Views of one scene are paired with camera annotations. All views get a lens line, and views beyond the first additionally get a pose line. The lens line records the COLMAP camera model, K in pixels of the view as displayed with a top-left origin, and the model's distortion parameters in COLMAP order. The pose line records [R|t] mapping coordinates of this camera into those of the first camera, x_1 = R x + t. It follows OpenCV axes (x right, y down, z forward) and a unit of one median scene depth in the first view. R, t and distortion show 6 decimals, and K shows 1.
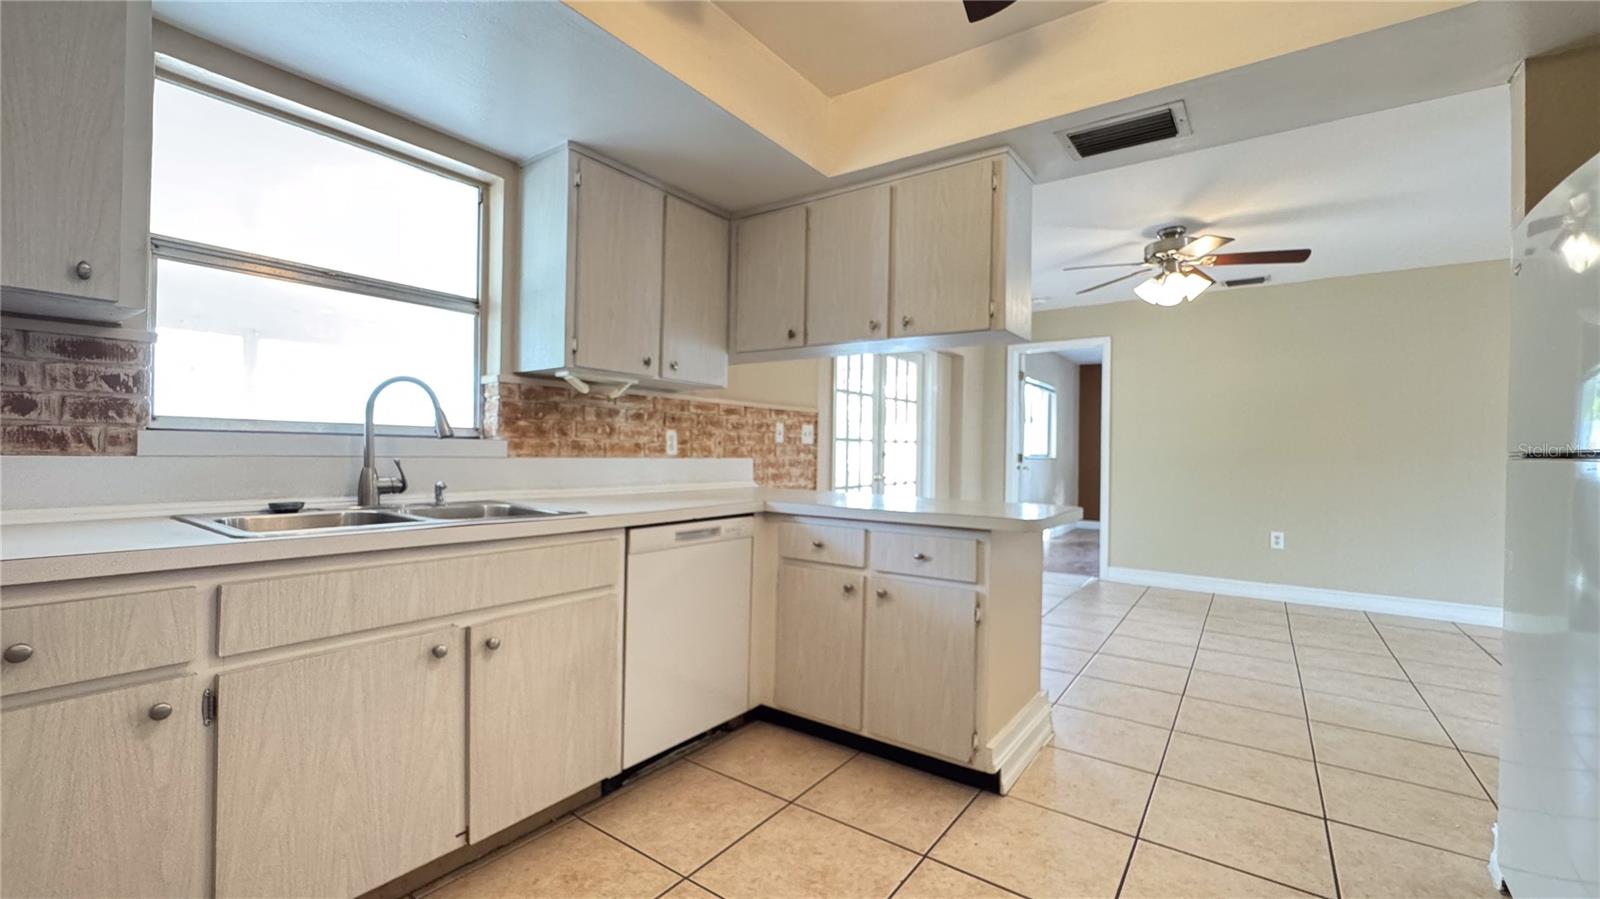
lens RADIAL K [[640.8, 0, 808.8], [0, 640.8, 449.5], [0, 0, 1]] dist [-0.002533, -0.000170]
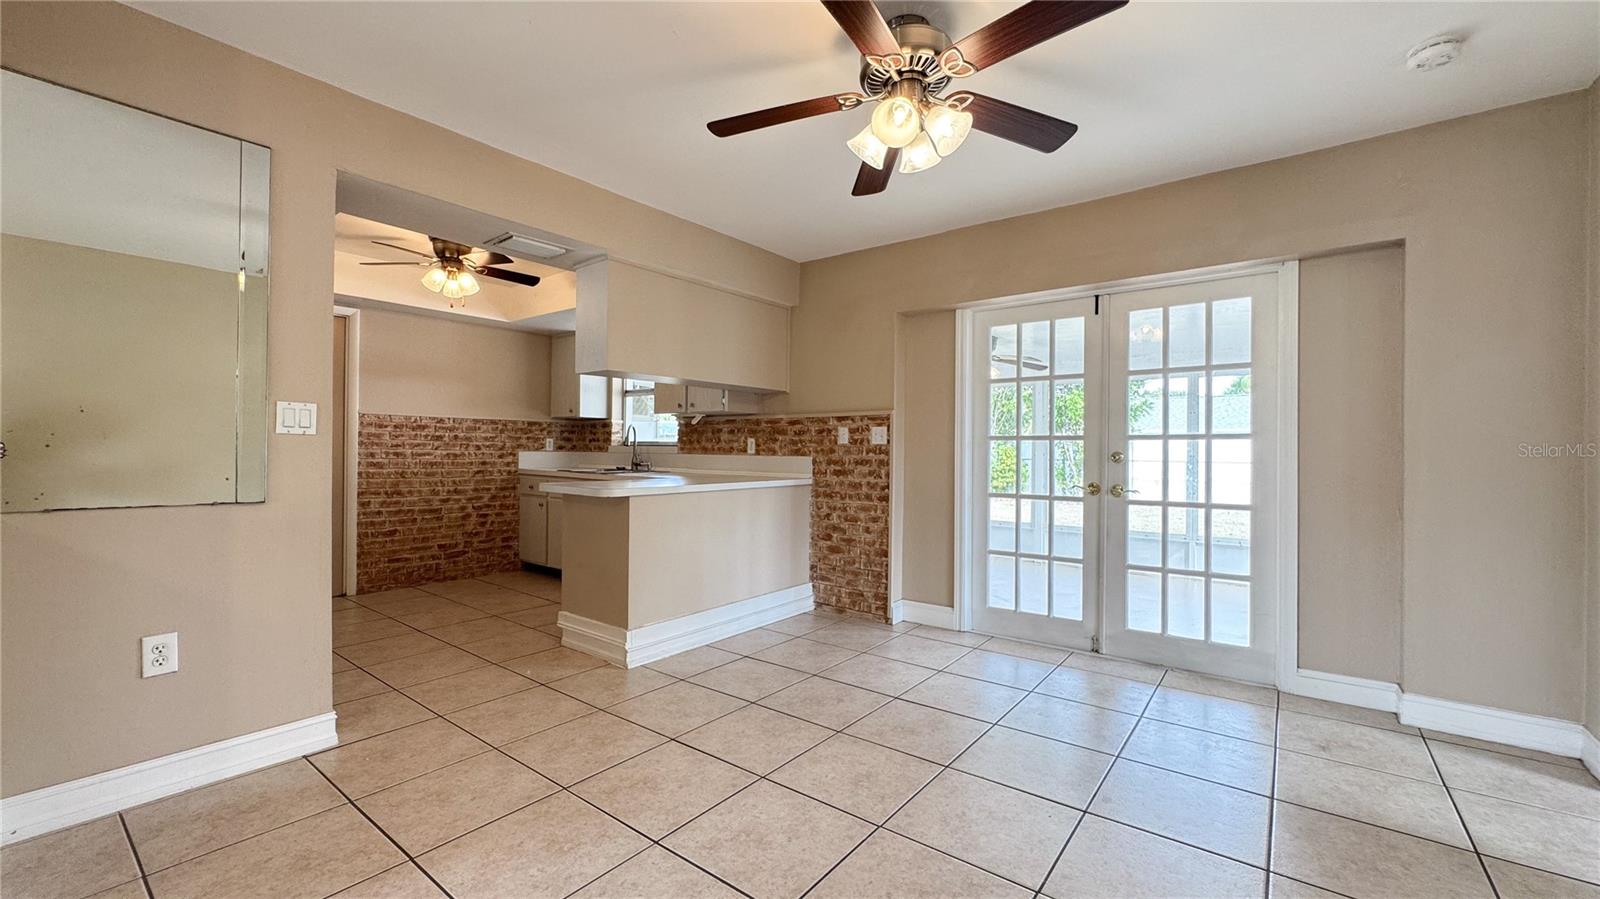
lens RADIAL K [[640.8, 0, 799.5], [0, 640.8, 447.6], [0, 0, 1]] dist [-0.002533, -0.000170]
pose [[-0.051086, -0.017096, -0.998548, 1.231034], [-0.005994, 0.999841, -0.016812, 0.017587], [0.998676, 0.005126, -0.051181, 1.053789]]
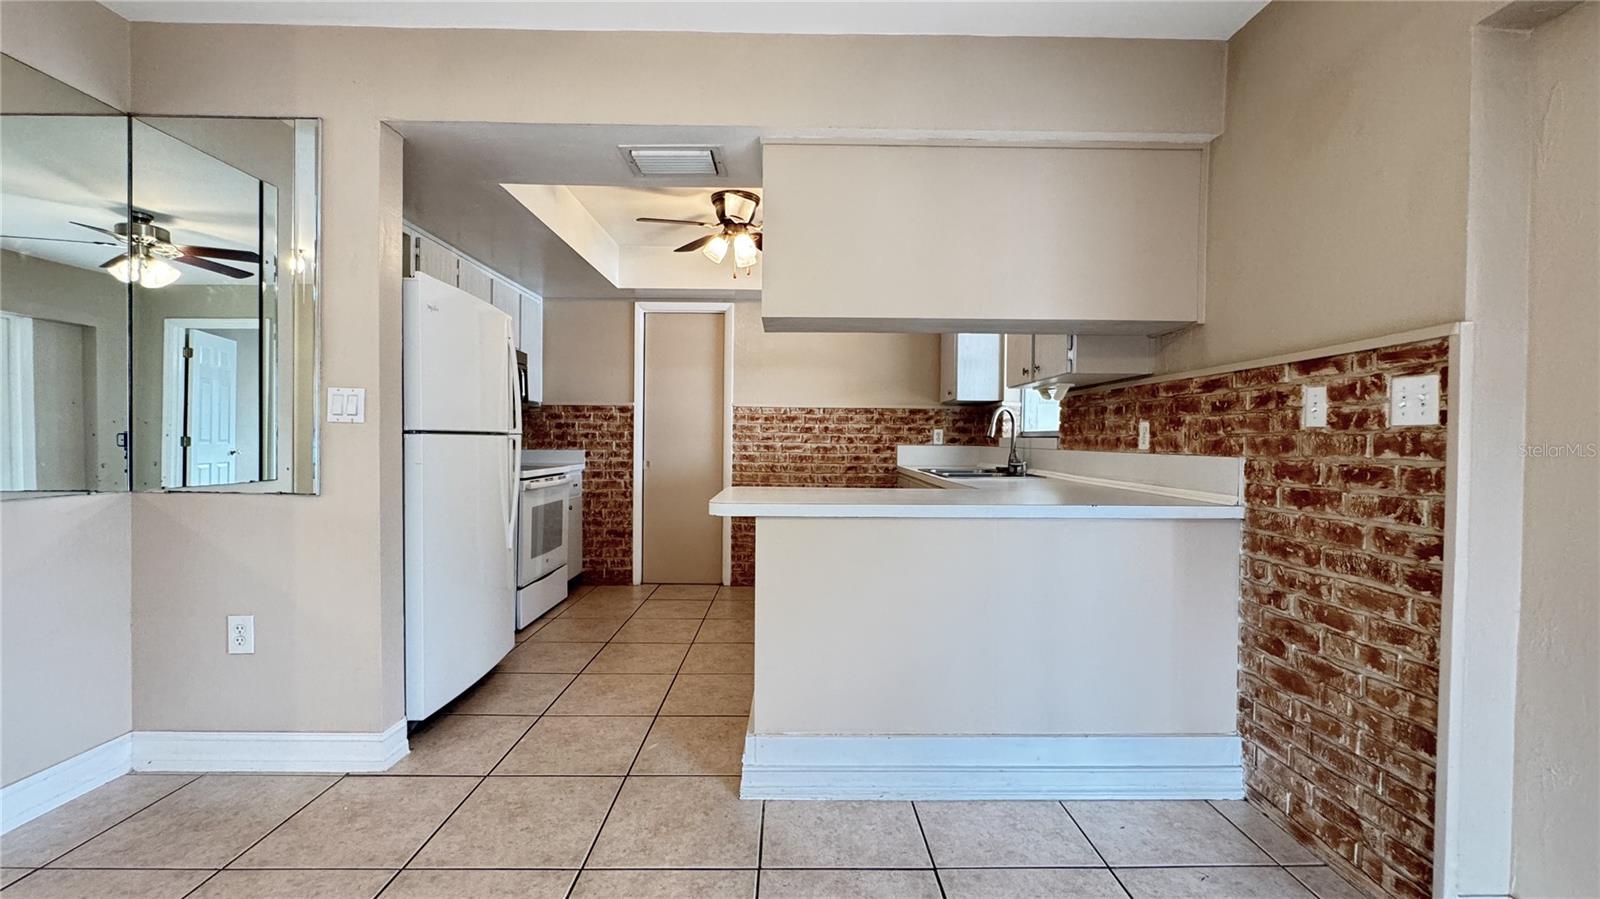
lens RADIAL K [[640.8, 0, 800.8], [0, 640.8, 448.5], [0, 0, 1]] dist [-0.002533, -0.000170]
pose [[-0.811535, -0.012843, -0.584163, 0.587820], [-0.017816, 0.999837, 0.002769, 0.011043], [0.584032, 0.012655, -0.811632, 1.252452]]
